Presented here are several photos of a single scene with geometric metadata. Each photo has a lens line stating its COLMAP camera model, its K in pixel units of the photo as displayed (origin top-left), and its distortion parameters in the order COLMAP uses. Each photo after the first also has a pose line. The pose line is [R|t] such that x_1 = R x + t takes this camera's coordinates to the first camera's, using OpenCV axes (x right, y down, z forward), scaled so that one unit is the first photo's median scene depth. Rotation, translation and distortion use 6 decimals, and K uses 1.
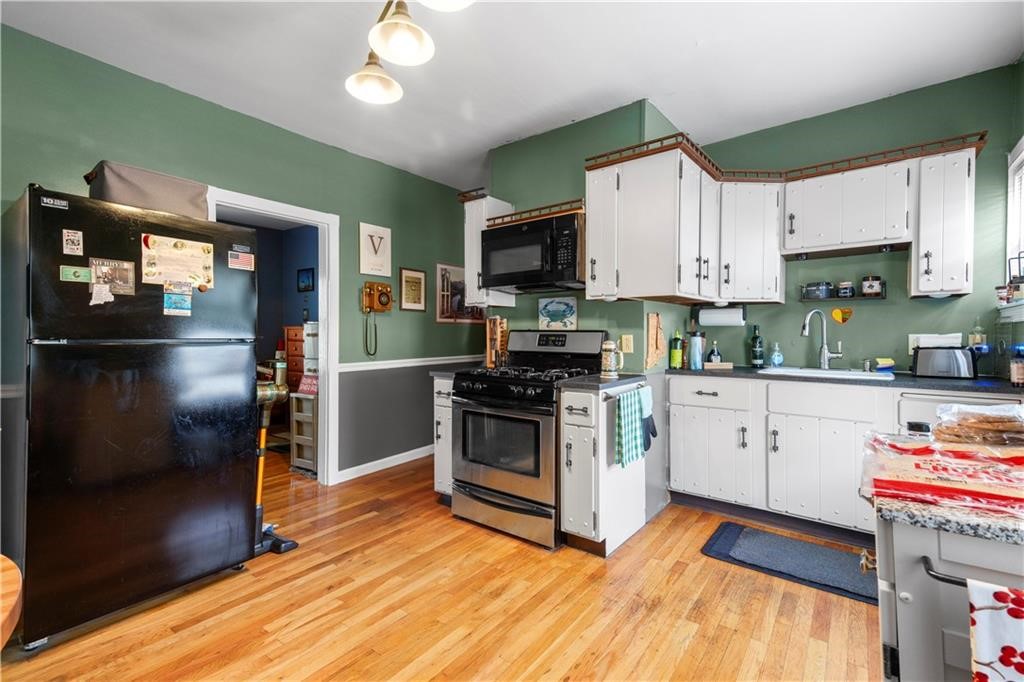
lens RADIAL K [[455.7, 0, 511.1], [0, 455.7, 335.3], [0, 0, 1]] dist [0.039850, -0.000635]
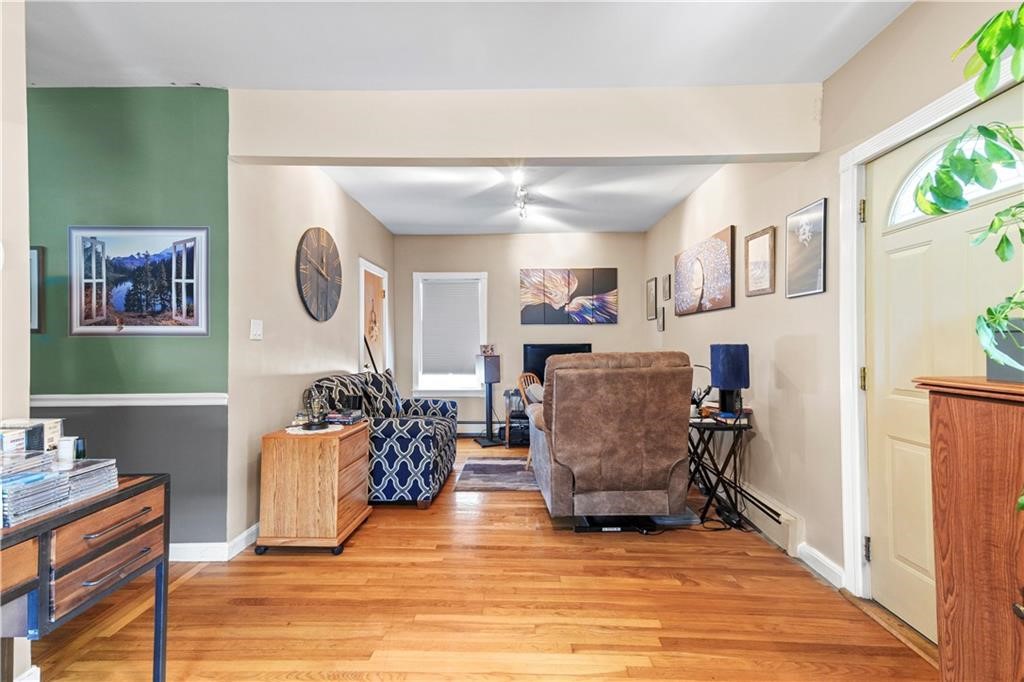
lens RADIAL K [[455.7, 0, 511.1], [0, 455.7, 338.1], [0, 0, 1]] dist [0.039850, -0.000635]
pose [[0.580392, 0.002105, -0.814334, 0.627491], [-0.001819, 0.999998, 0.001288, -0.023746], [0.814335, 0.000734, 0.580395, 1.087649]]
